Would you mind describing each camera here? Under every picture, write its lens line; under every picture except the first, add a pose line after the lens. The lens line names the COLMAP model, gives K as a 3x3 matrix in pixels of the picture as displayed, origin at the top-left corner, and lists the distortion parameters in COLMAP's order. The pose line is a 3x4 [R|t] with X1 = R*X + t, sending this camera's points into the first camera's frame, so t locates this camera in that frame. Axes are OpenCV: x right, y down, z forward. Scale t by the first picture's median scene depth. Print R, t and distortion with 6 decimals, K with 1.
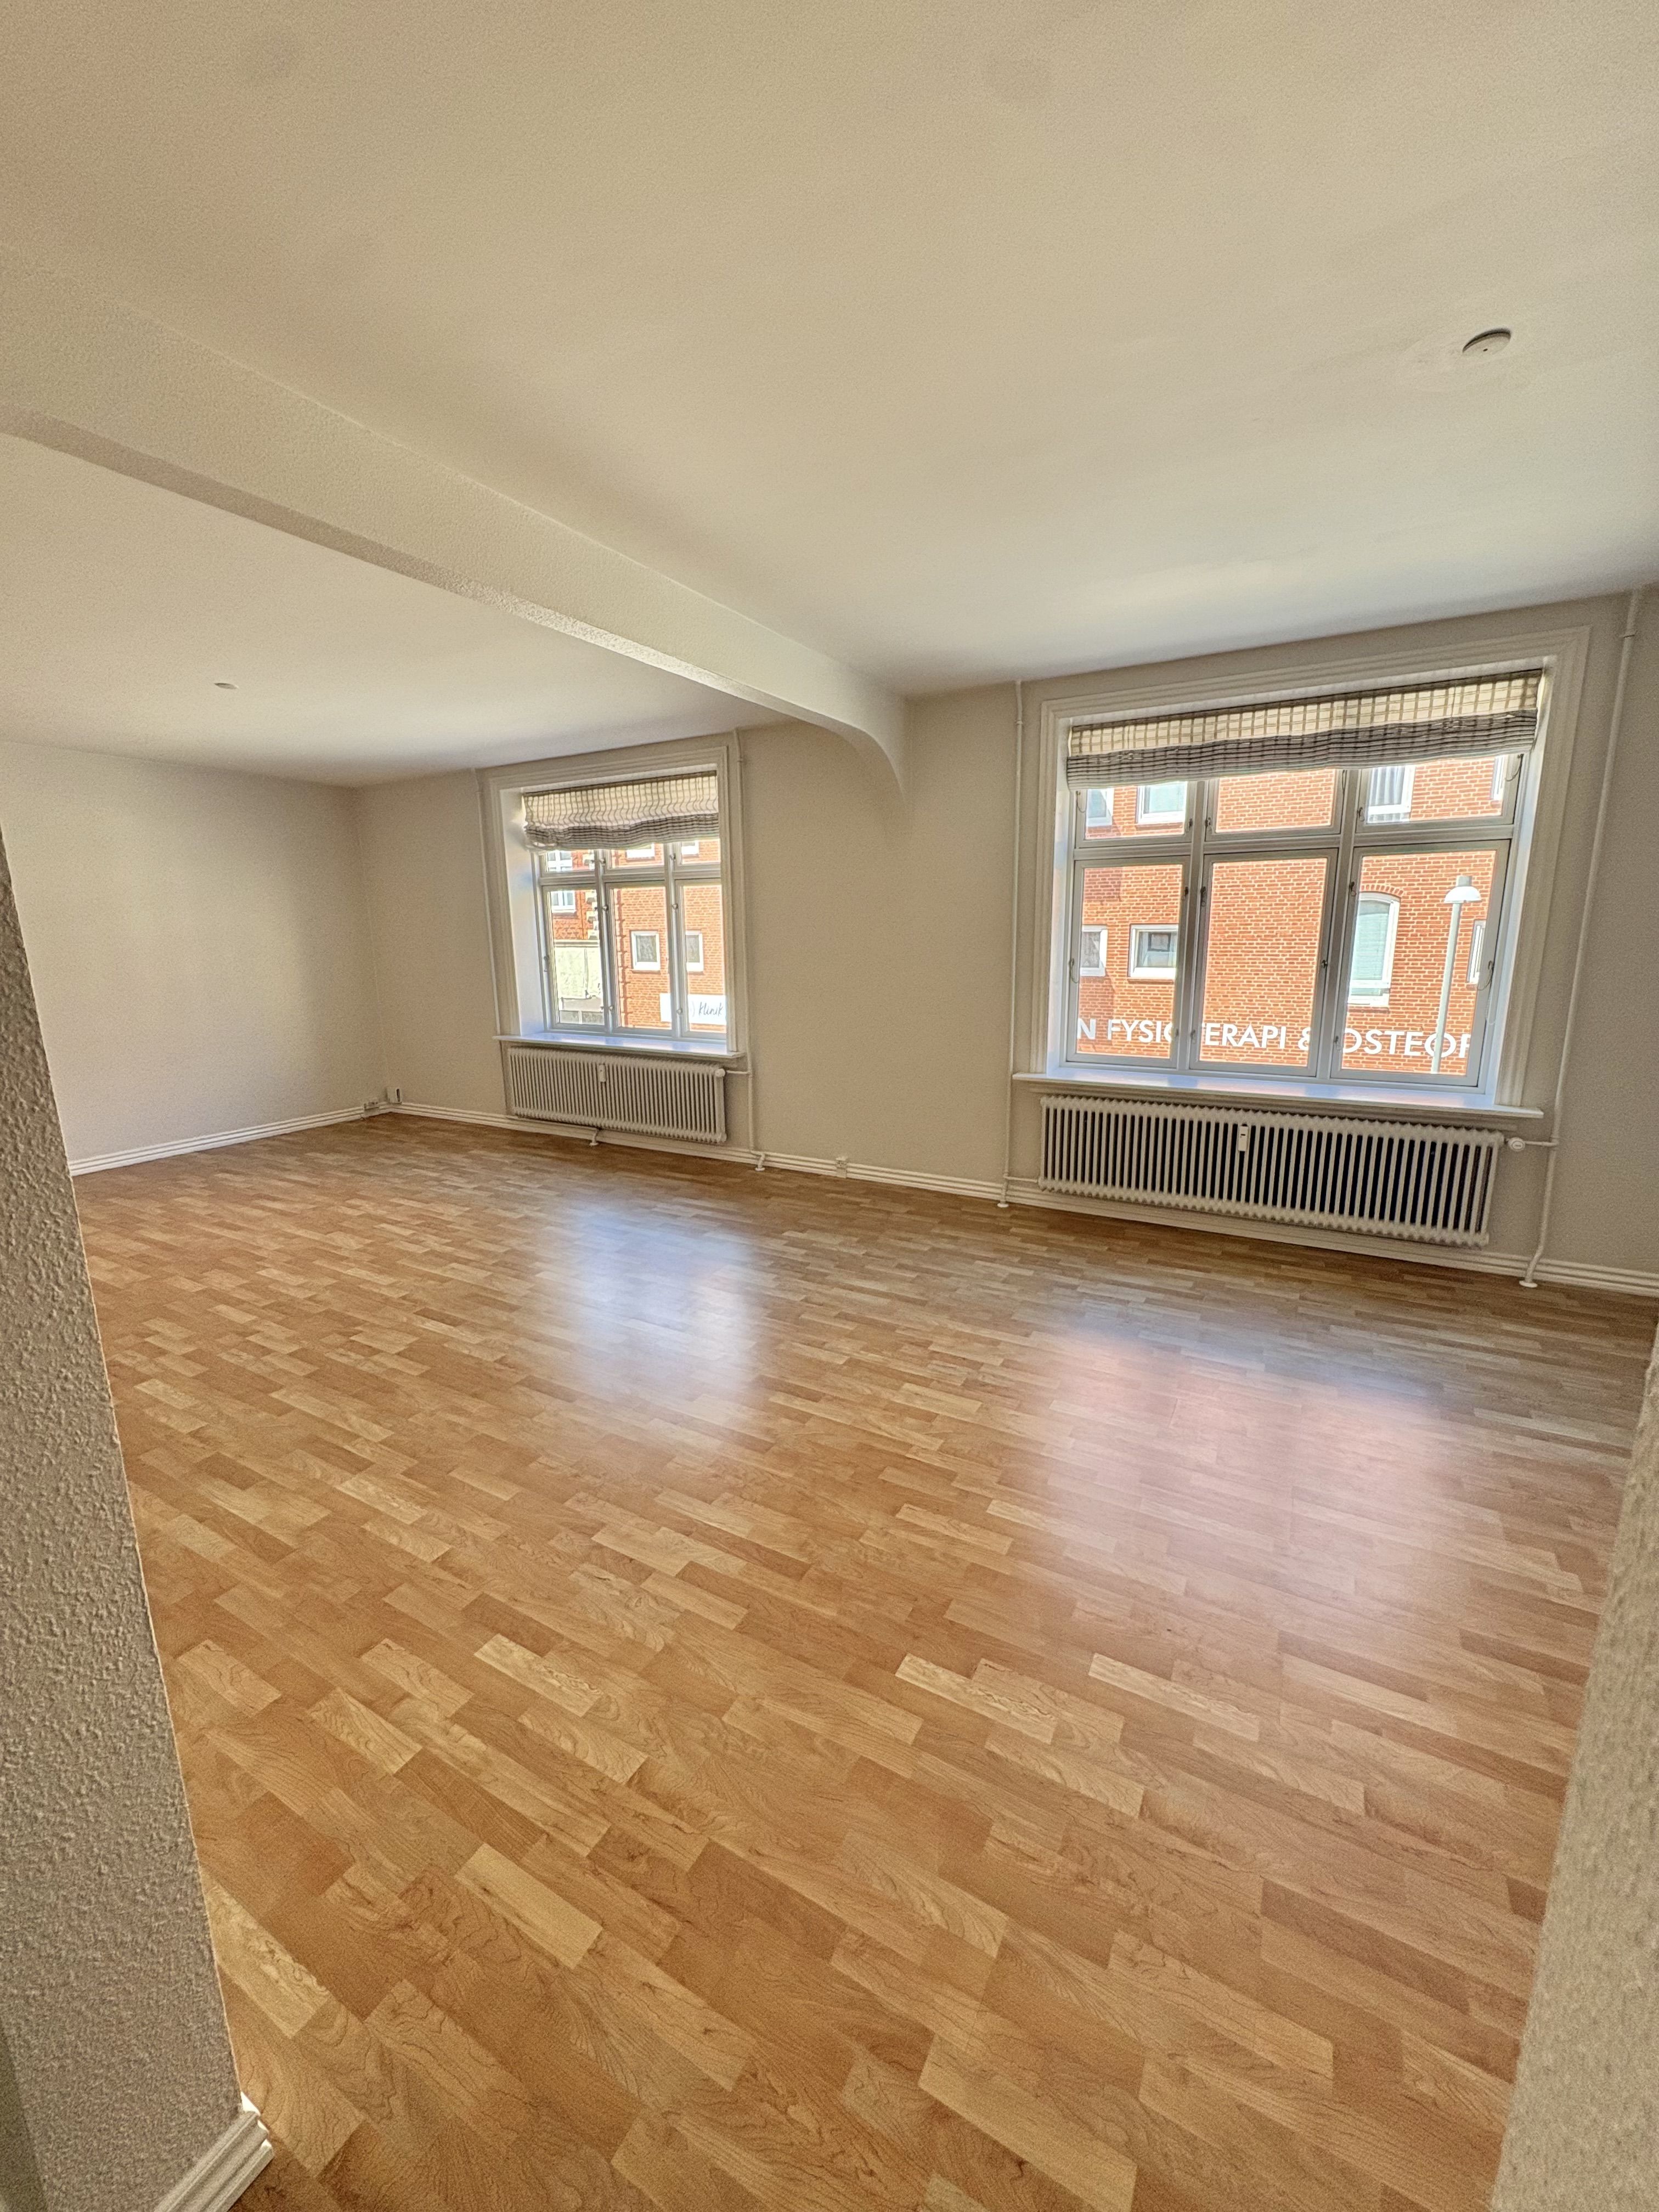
lens RADIAL K [[884.7, 0, 832.8], [0, 884.7, 1112.8], [0, 0, 1]] dist [-0.001369, 0.000398]
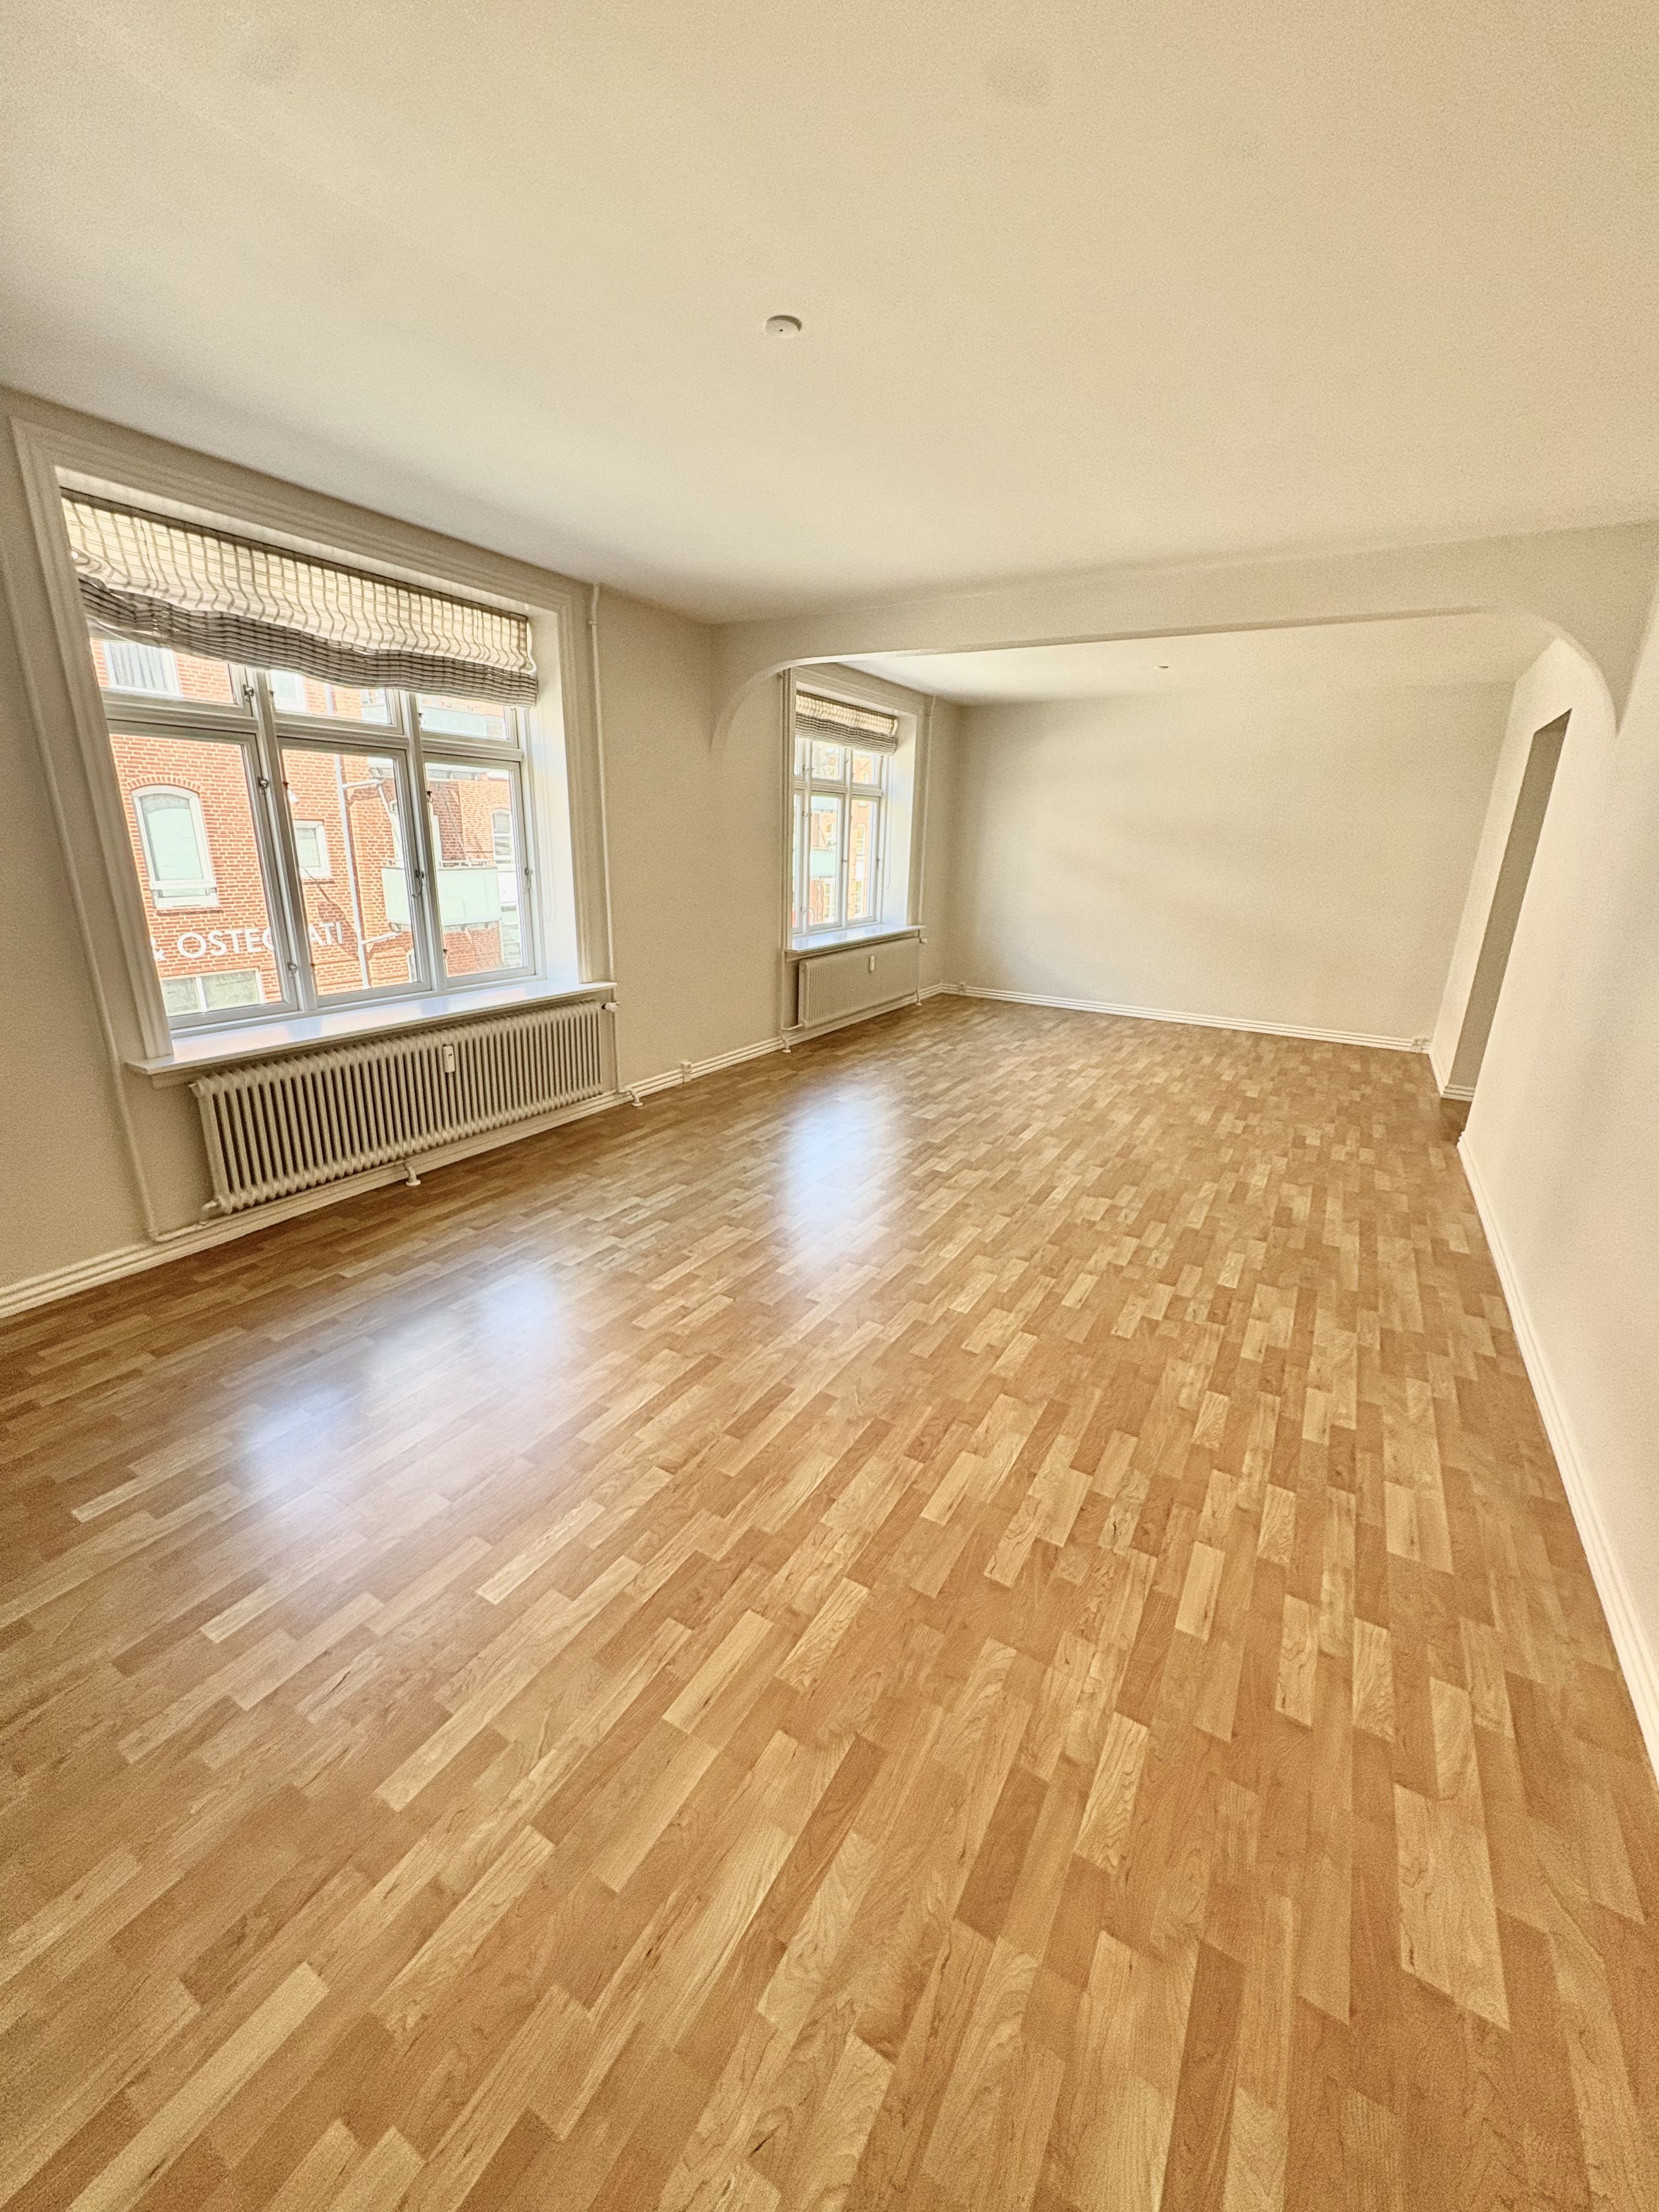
lens RADIAL K [[884.7, 0, 832.8], [0, 884.7, 1112.8], [0, 0, 1]] dist [-0.001369, 0.000398]
pose [[0.000154, -0.291210, 0.956659, -1.305993], [0.178860, 0.941241, 0.286488, -0.209039], [-0.983875, 0.171064, 0.052231, 1.035768]]
